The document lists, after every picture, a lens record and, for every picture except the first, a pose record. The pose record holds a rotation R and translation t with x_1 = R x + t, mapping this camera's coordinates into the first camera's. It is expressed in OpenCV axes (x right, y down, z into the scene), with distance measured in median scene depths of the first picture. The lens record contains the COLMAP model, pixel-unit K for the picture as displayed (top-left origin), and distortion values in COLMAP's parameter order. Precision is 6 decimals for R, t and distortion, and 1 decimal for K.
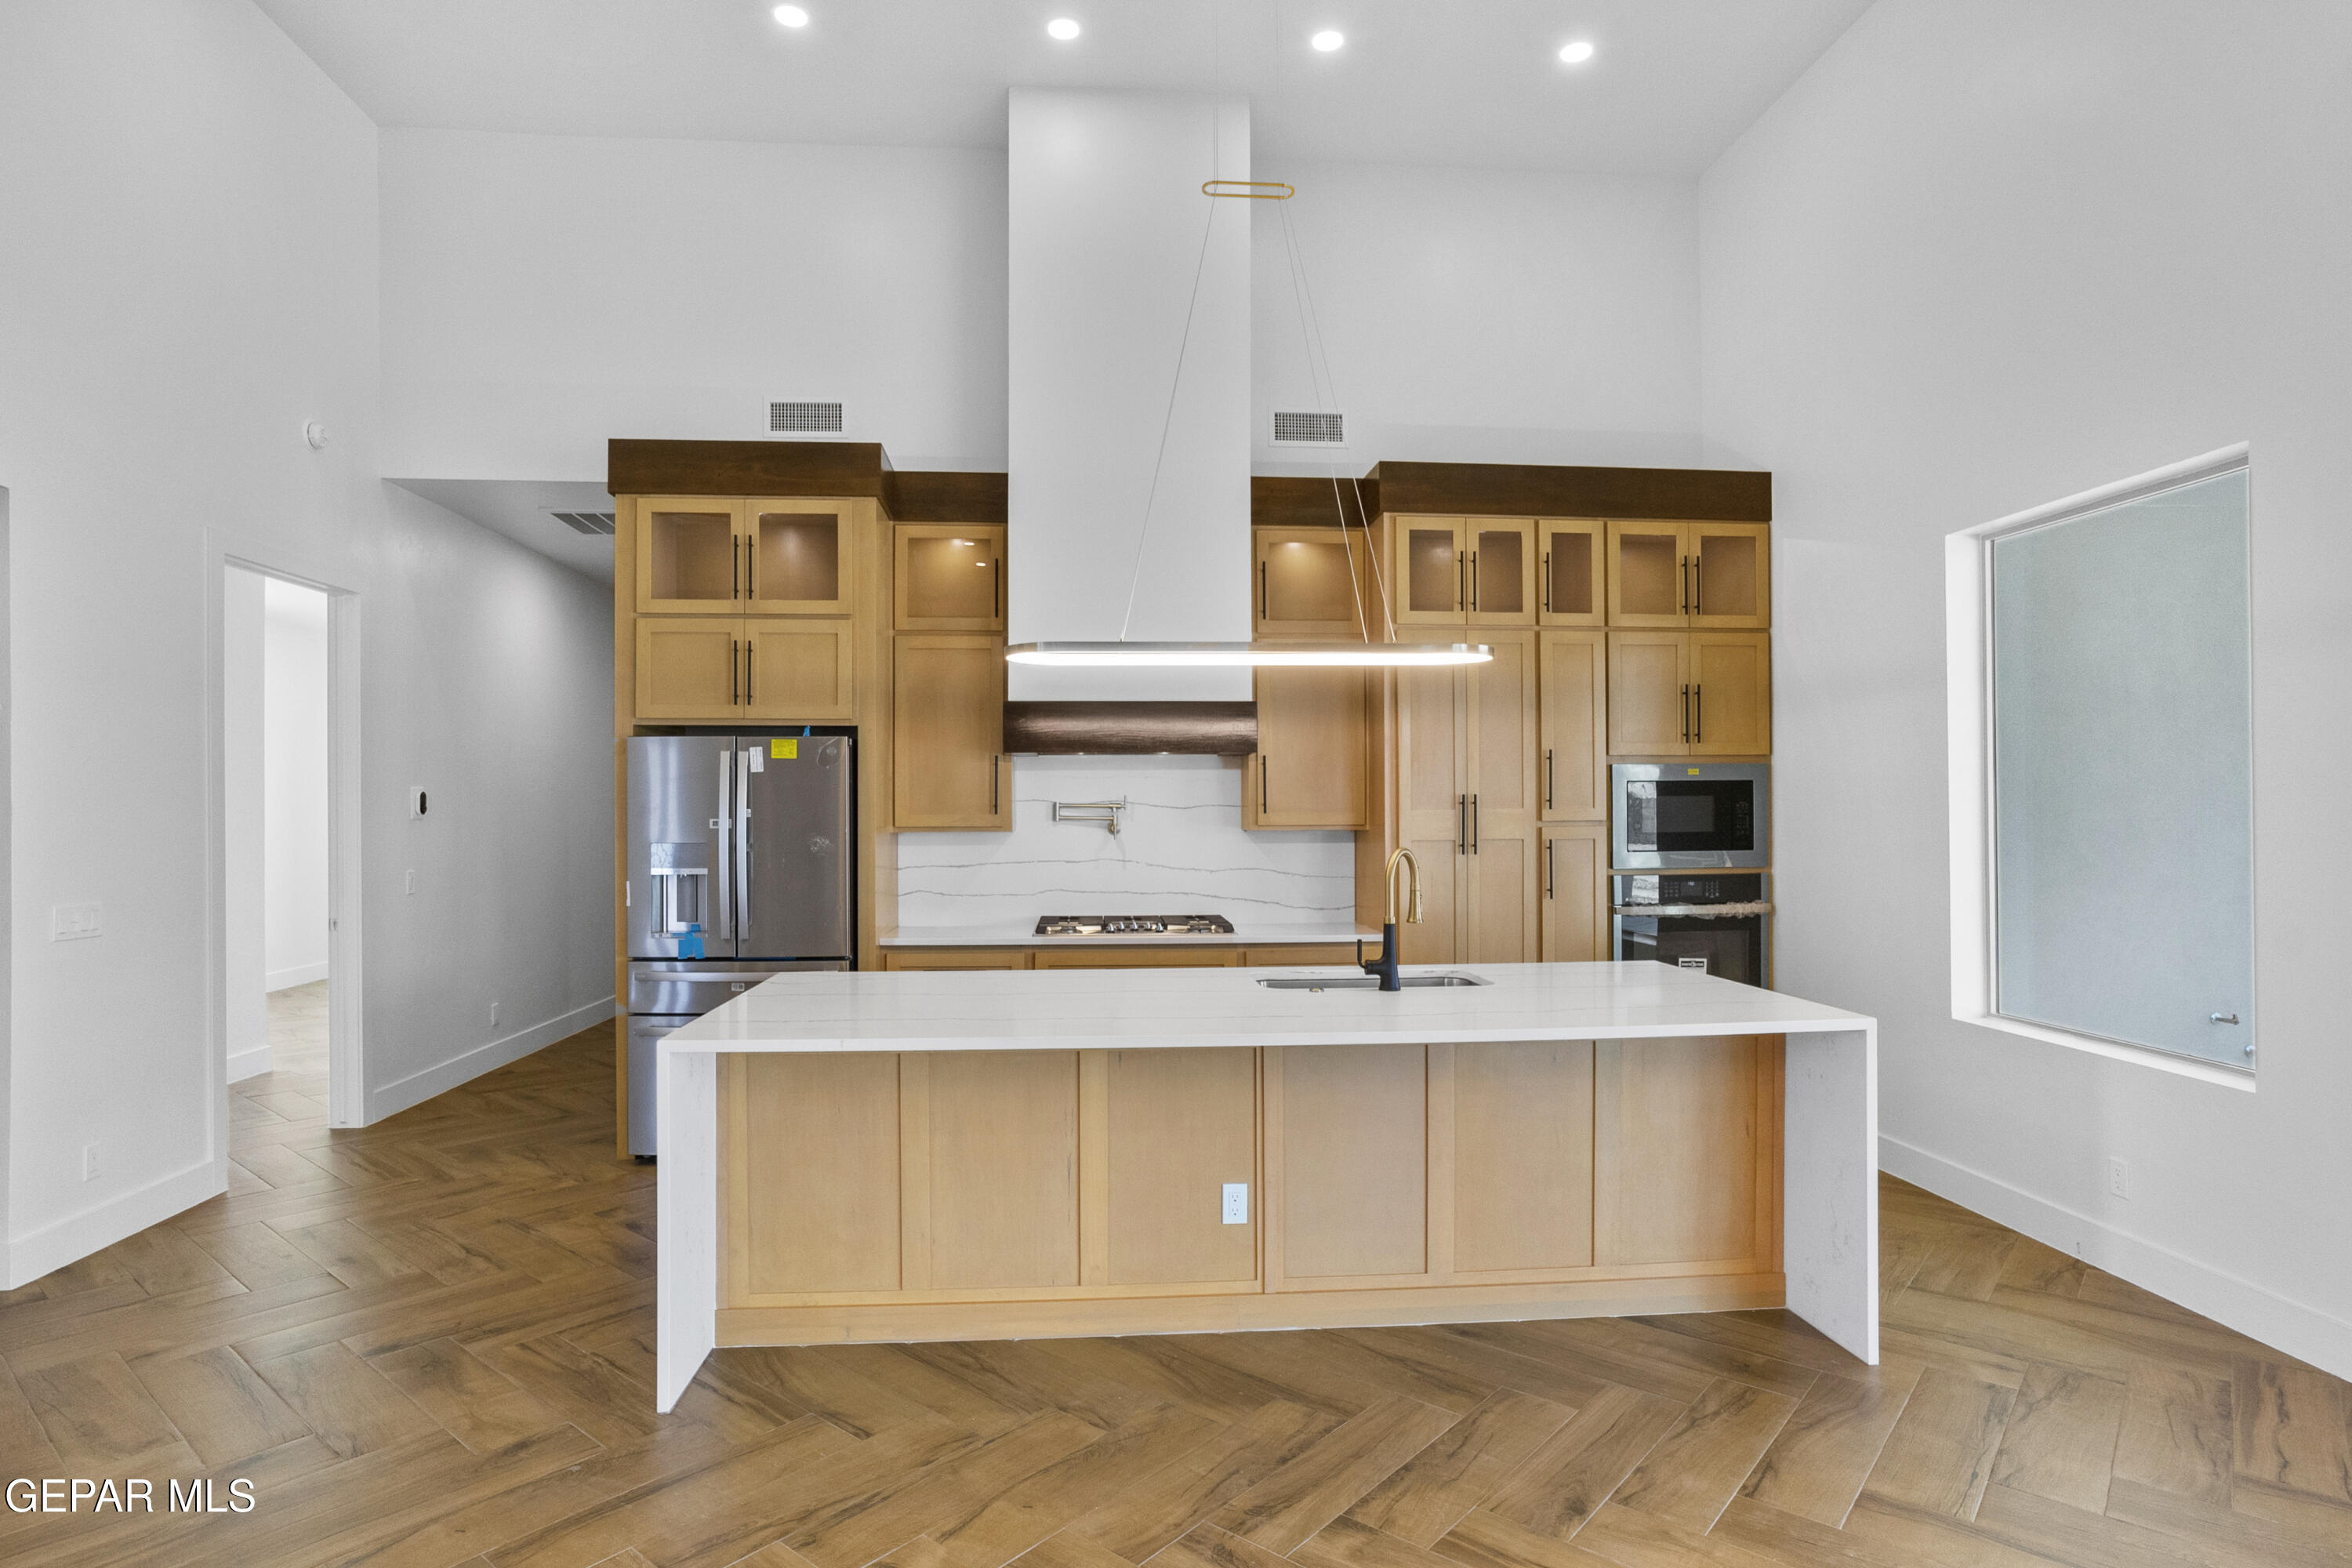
lens RADIAL K [[1271.3, 0, 1178.3], [0, 1271.3, 802.5], [0, 0, 1]] dist [-0.003135, 0.000838]
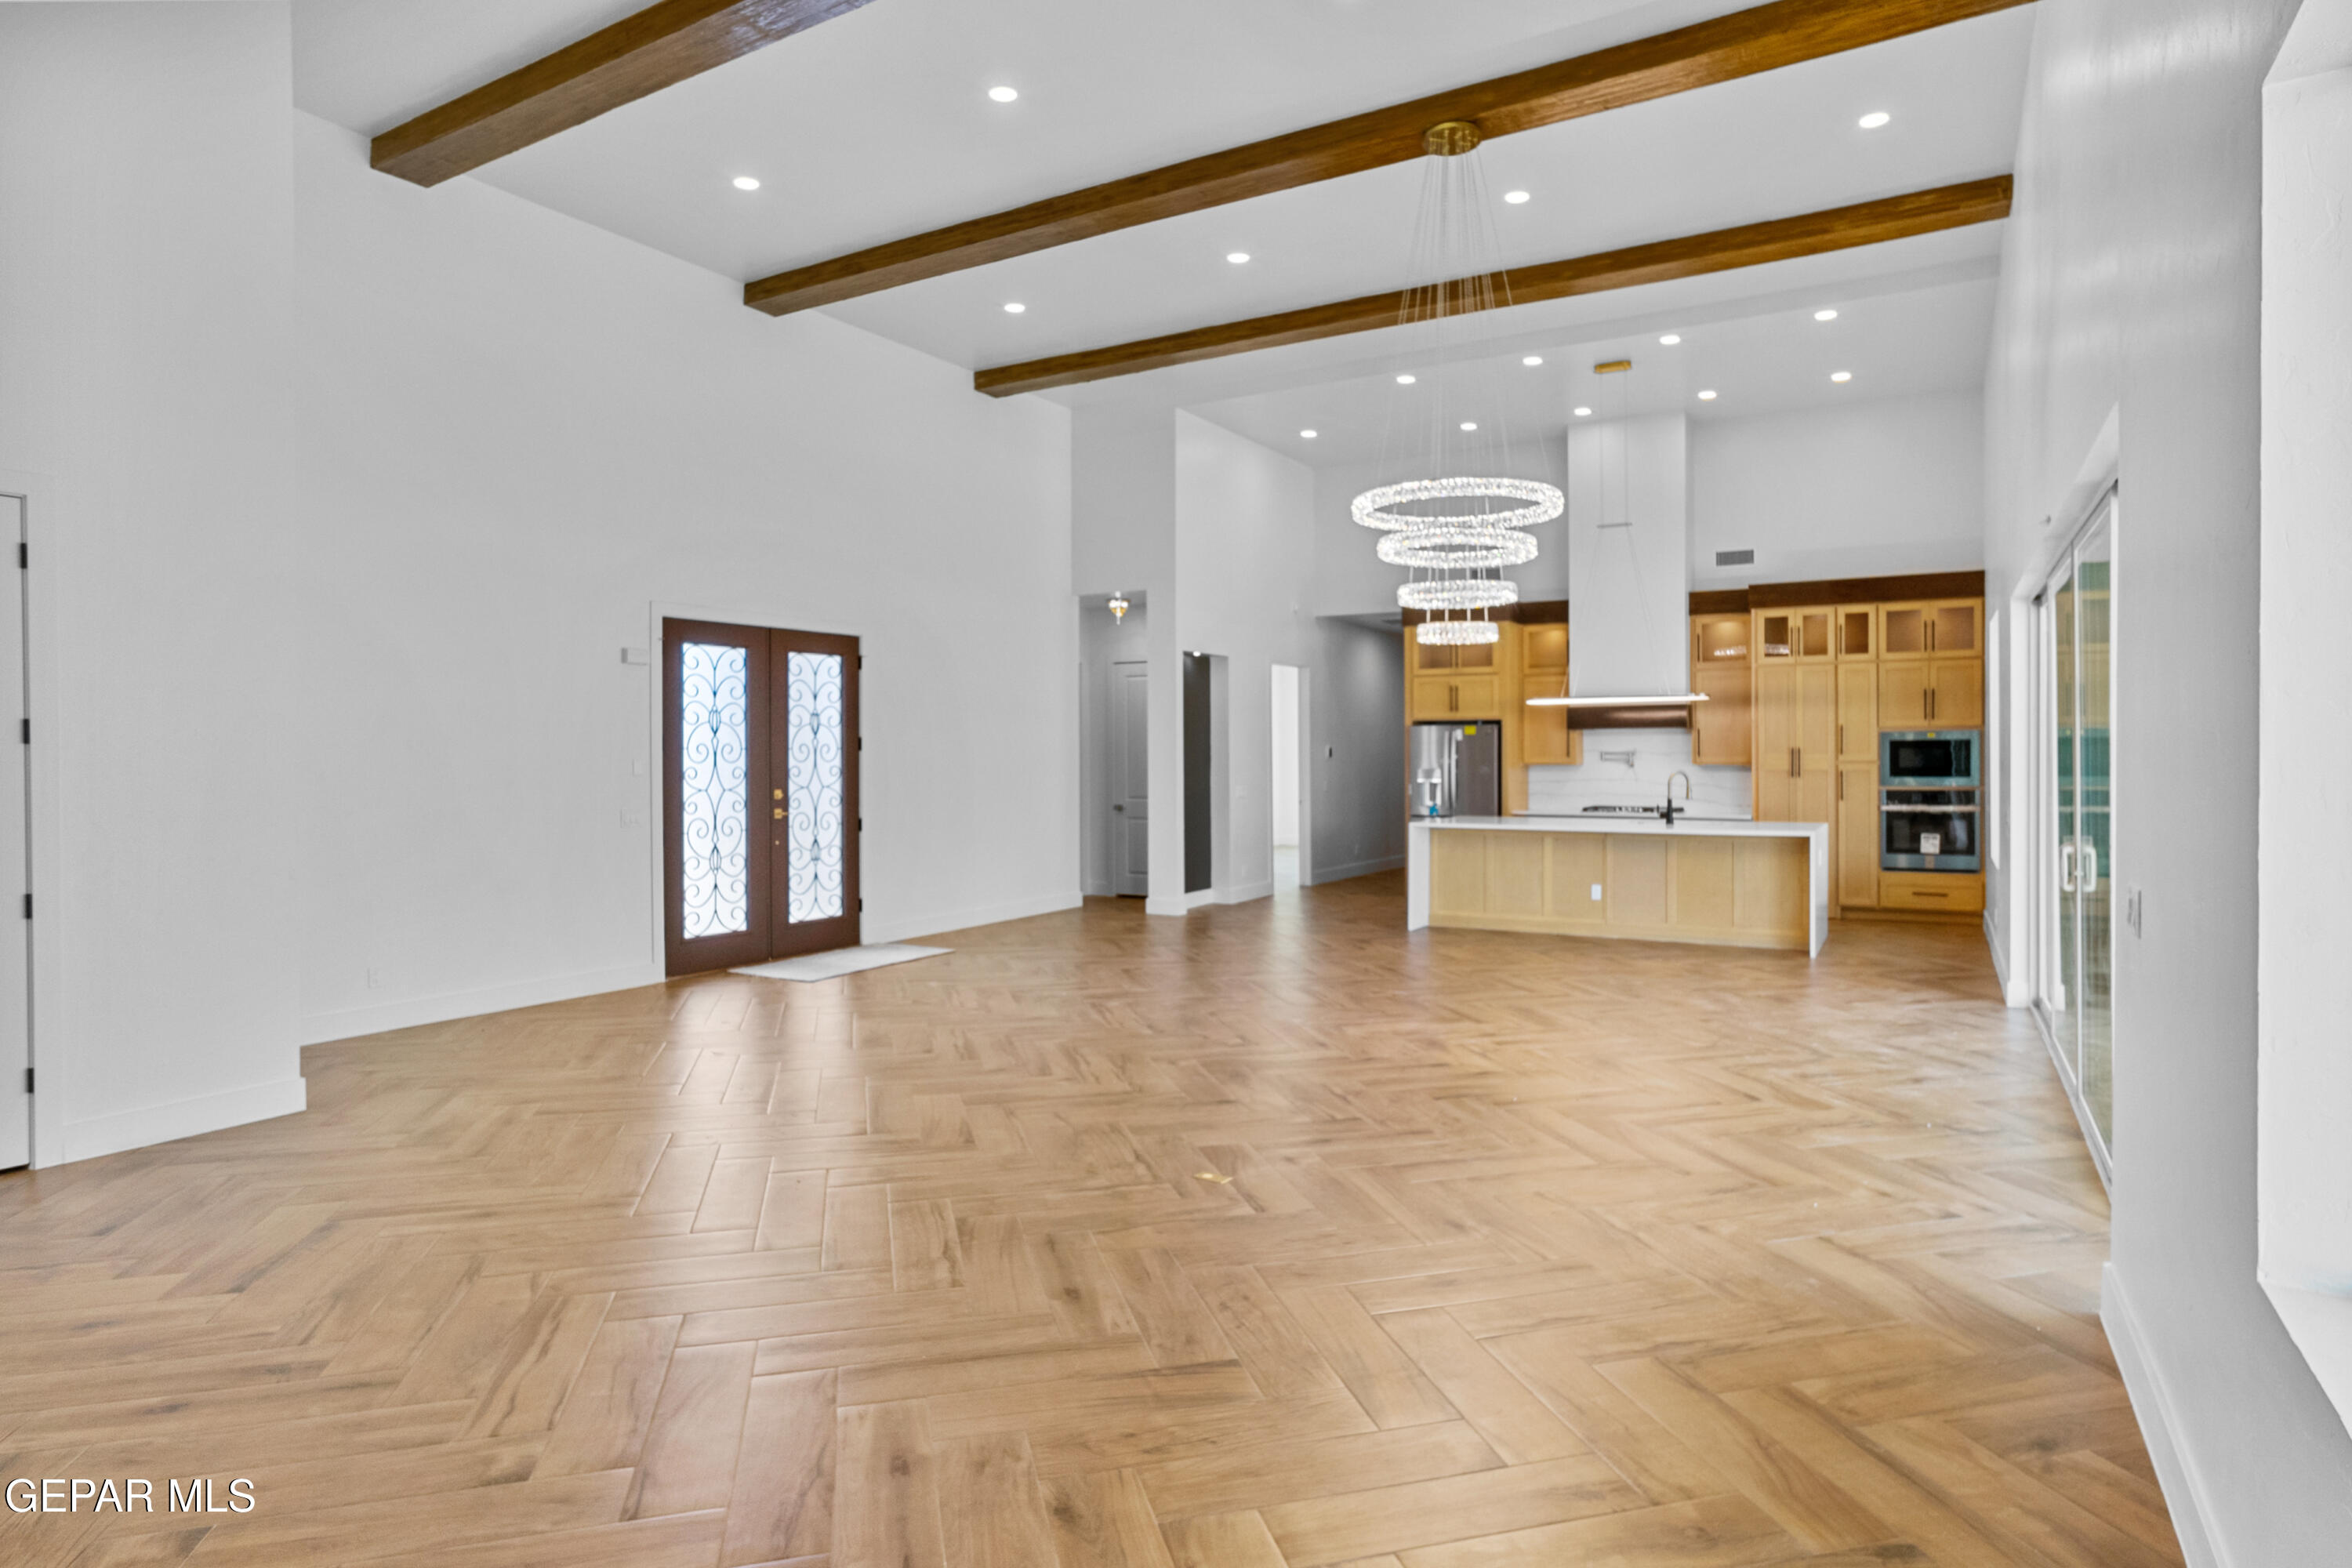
lens RADIAL K [[1271.3, 0, 1178.3], [0, 1271.3, 802.5], [0, 0, 1]] dist [-0.003135, 0.000838]
pose [[0.816501, 0.019372, -0.577019, 0.589194], [0.002269, 0.999322, 0.036761, 0.004483], [0.577340, -0.031325, 0.815903, -1.203222]]
